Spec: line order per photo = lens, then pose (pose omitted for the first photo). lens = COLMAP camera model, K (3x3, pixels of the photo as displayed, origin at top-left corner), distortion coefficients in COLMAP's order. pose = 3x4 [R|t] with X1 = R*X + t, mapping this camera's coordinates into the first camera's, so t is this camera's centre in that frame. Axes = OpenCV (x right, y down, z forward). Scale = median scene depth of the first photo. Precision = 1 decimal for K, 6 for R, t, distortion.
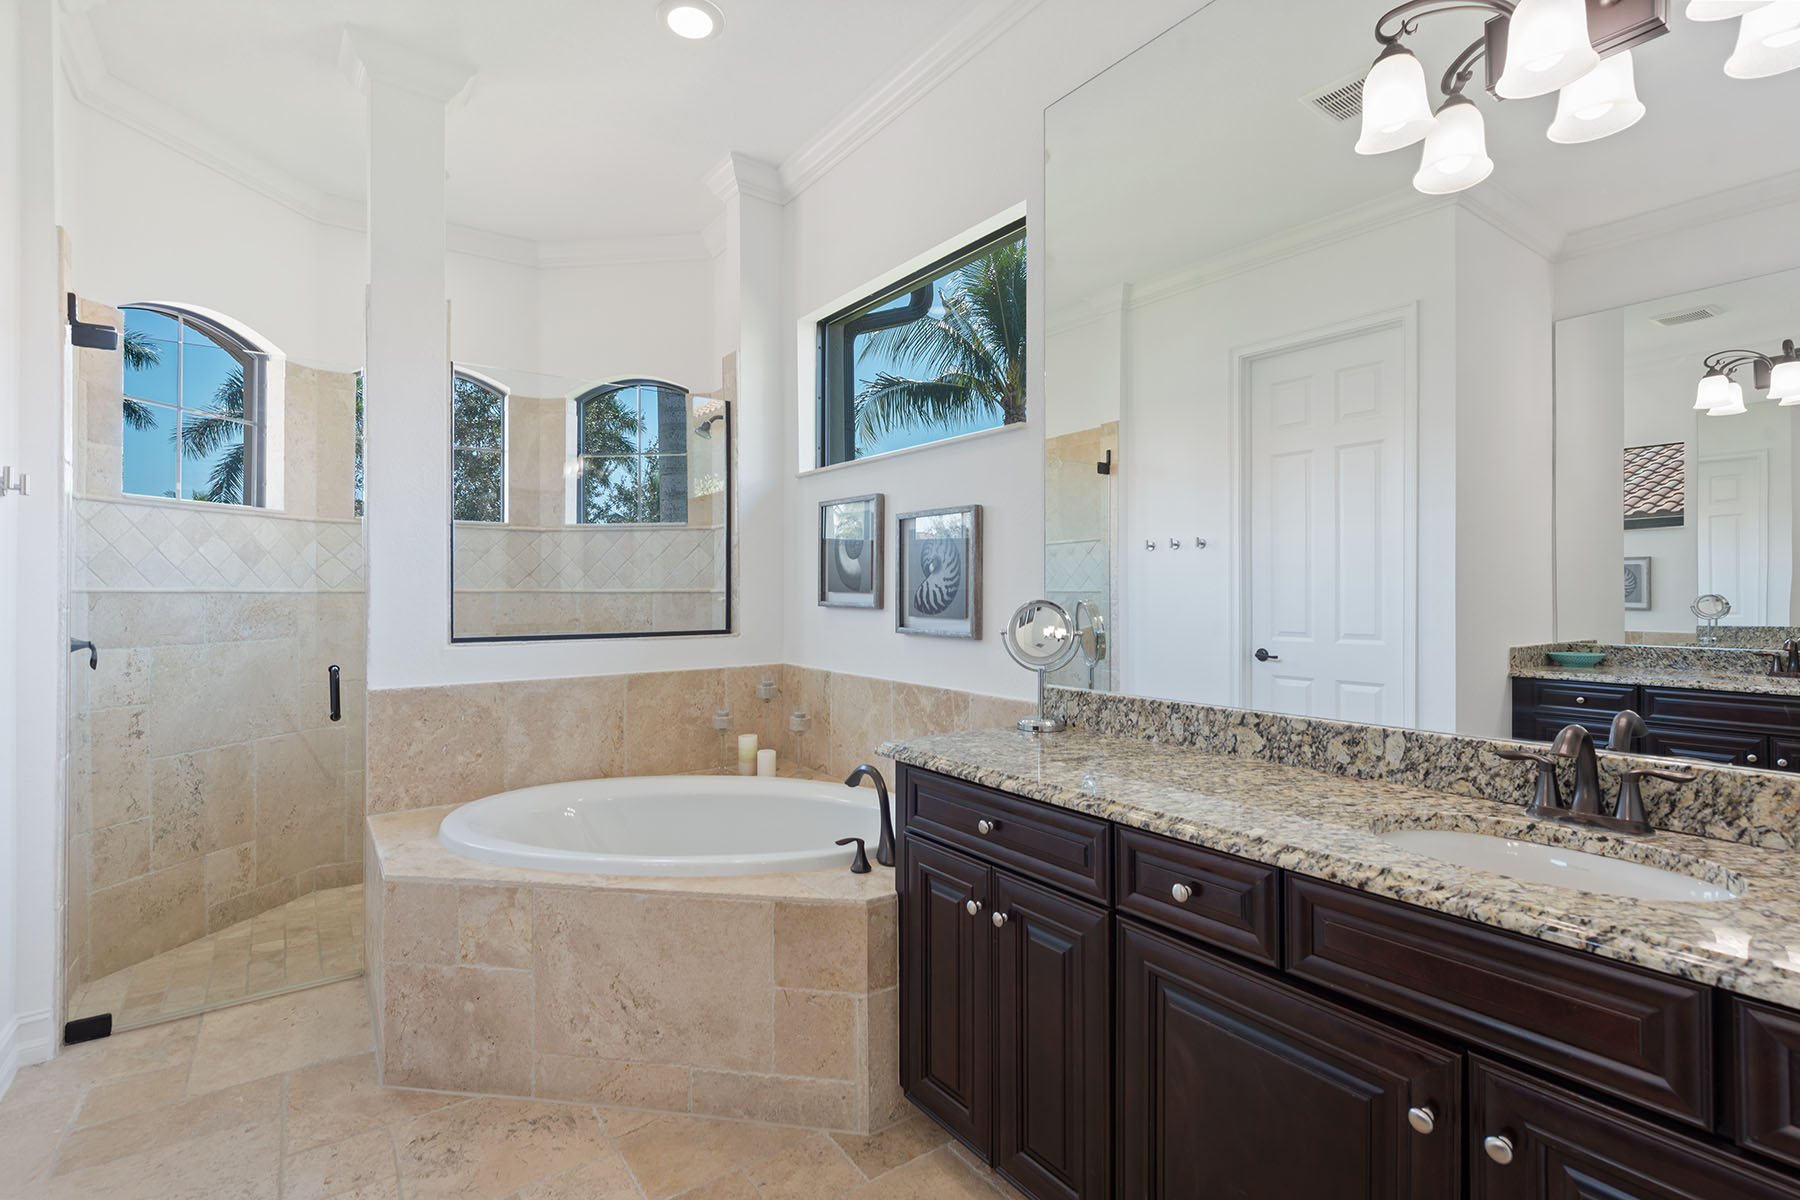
lens RADIAL K [[830.5, 0, 898.3], [0, 830.5, 583.0], [0, 0, 1]] dist [0.000321, 0.000306]
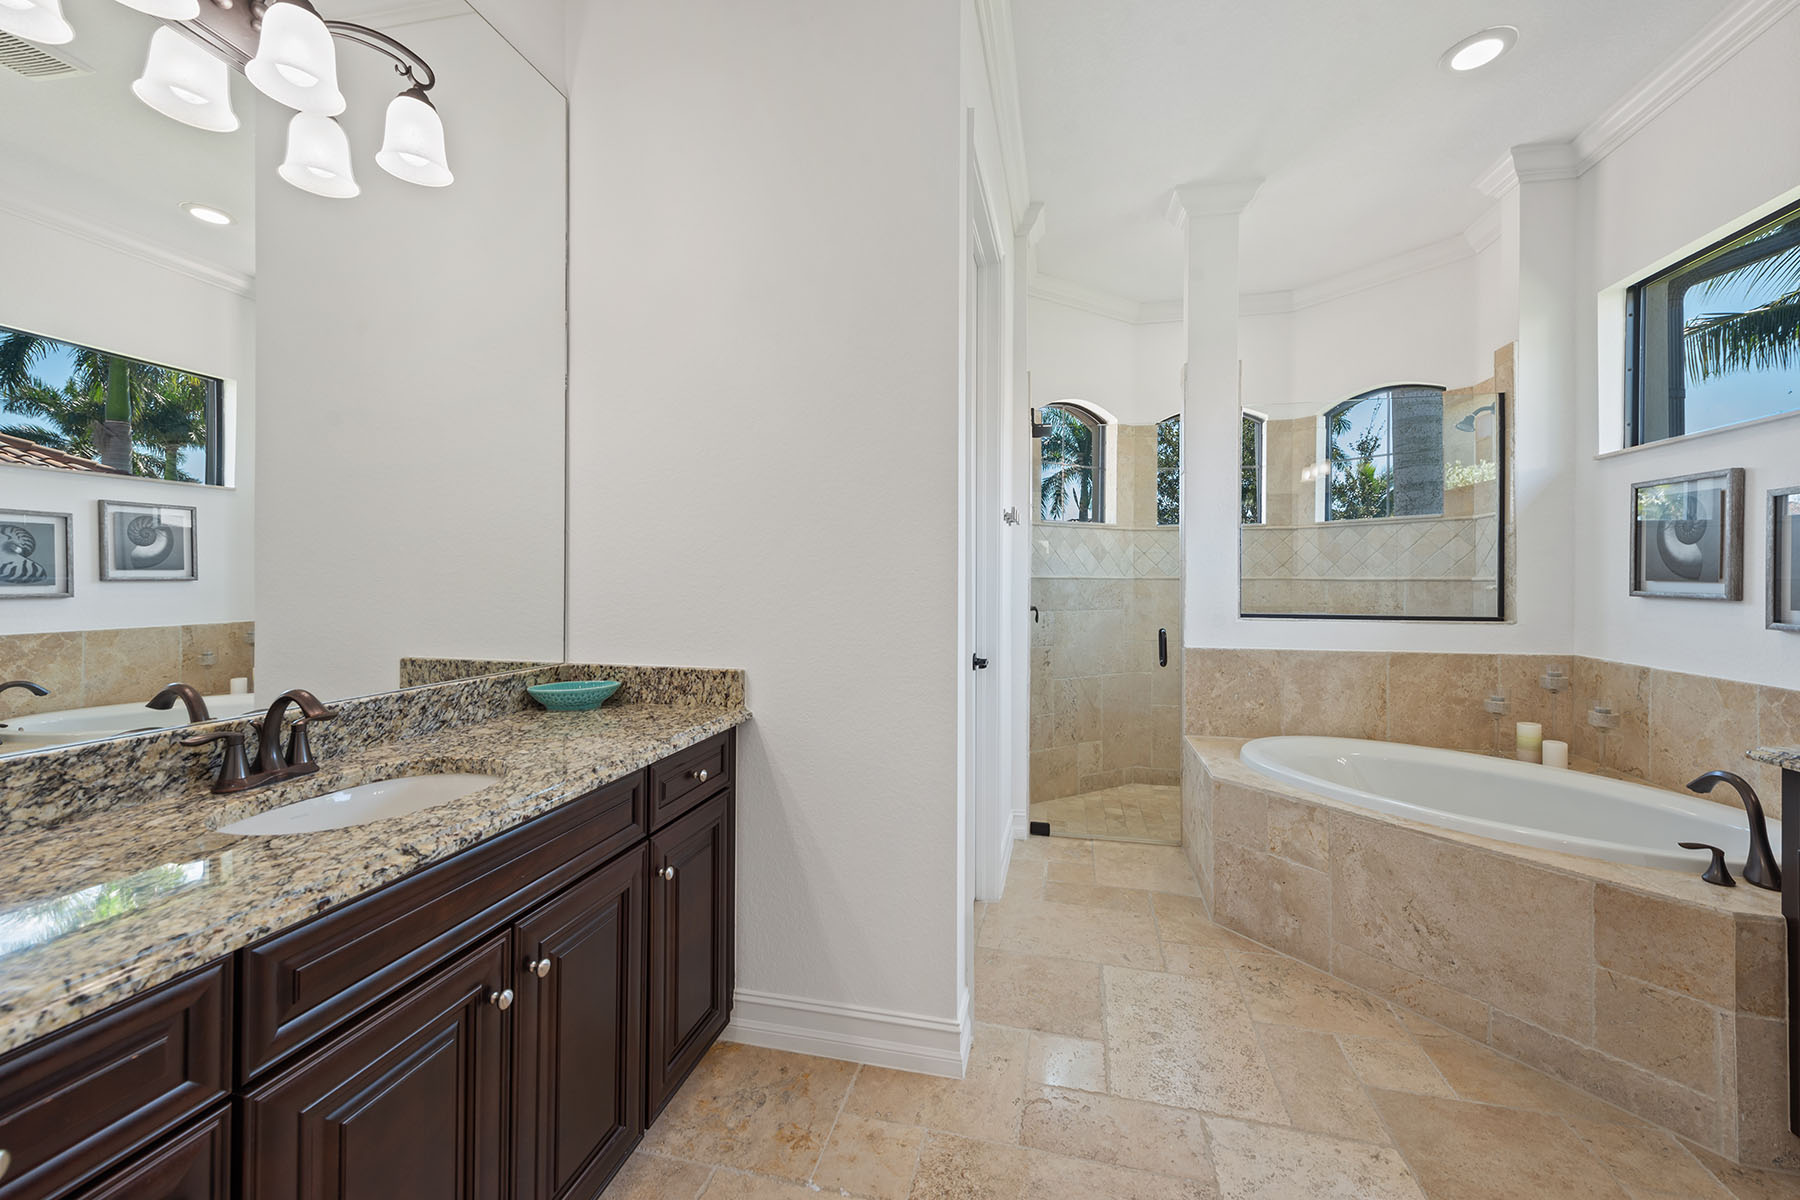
lens RADIAL K [[714.1, 0, 902.4], [0, 714.1, 577.7], [0, 0, 1]] dist [0.012952, -0.003433]
pose [[0.661607, 0.003694, -0.749842, -0.037270], [0.002761, 0.999969, 0.007362, -0.001124], [0.749846, -0.006941, 0.661576, -0.175874]]
